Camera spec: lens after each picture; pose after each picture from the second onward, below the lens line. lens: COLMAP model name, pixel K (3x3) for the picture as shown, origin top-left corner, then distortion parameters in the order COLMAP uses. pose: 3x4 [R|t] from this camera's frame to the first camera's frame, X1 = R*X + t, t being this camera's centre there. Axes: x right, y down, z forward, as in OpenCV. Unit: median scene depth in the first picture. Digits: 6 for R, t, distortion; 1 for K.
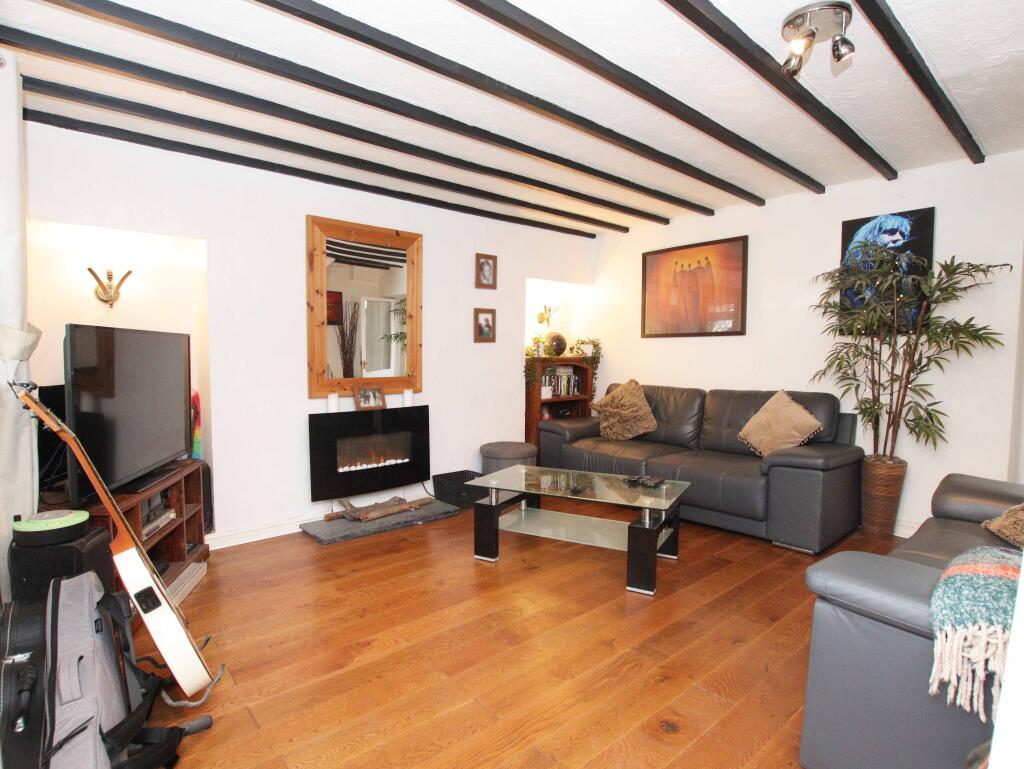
lens RADIAL K [[539.3, 0, 509.7], [0, 539.3, 385.0], [0, 0, 1]] dist [-0.029191, 0.004317]
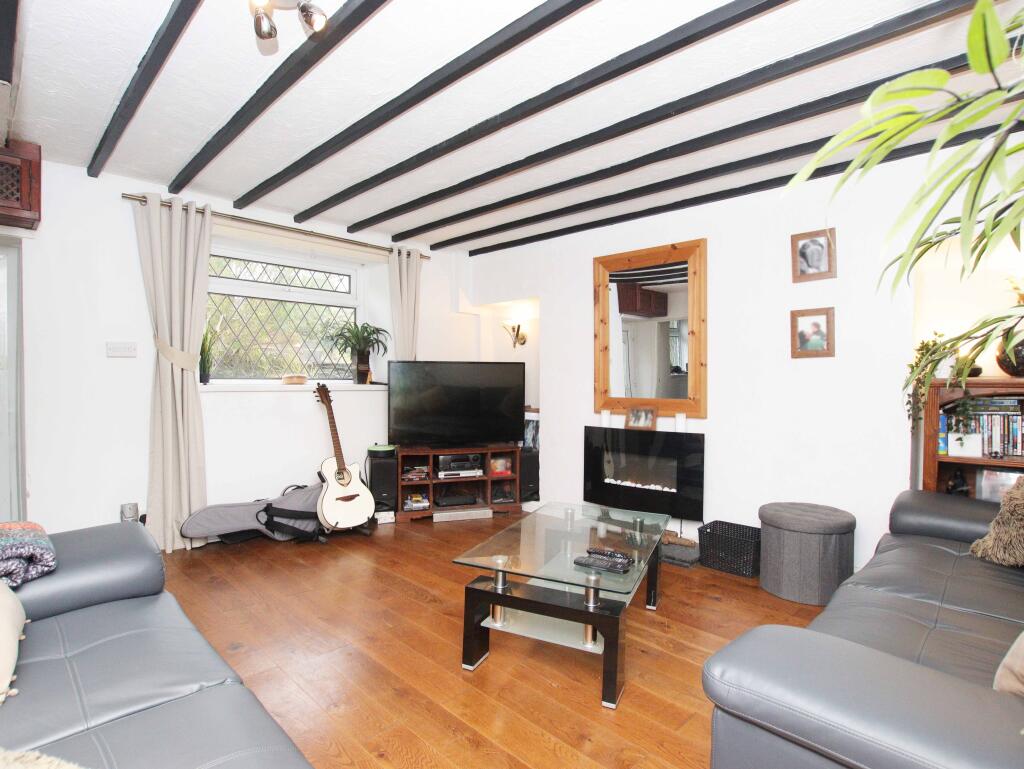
lens RADIAL K [[539.3, 0, 510.6], [0, 539.3, 381.7], [0, 0, 1]] dist [-0.029191, 0.004317]
pose [[0.096365, 0.008300, -0.995311, 0.707280], [-0.053935, 0.998540, 0.003105, -0.033727], [0.993884, 0.053383, 0.096672, 0.640732]]
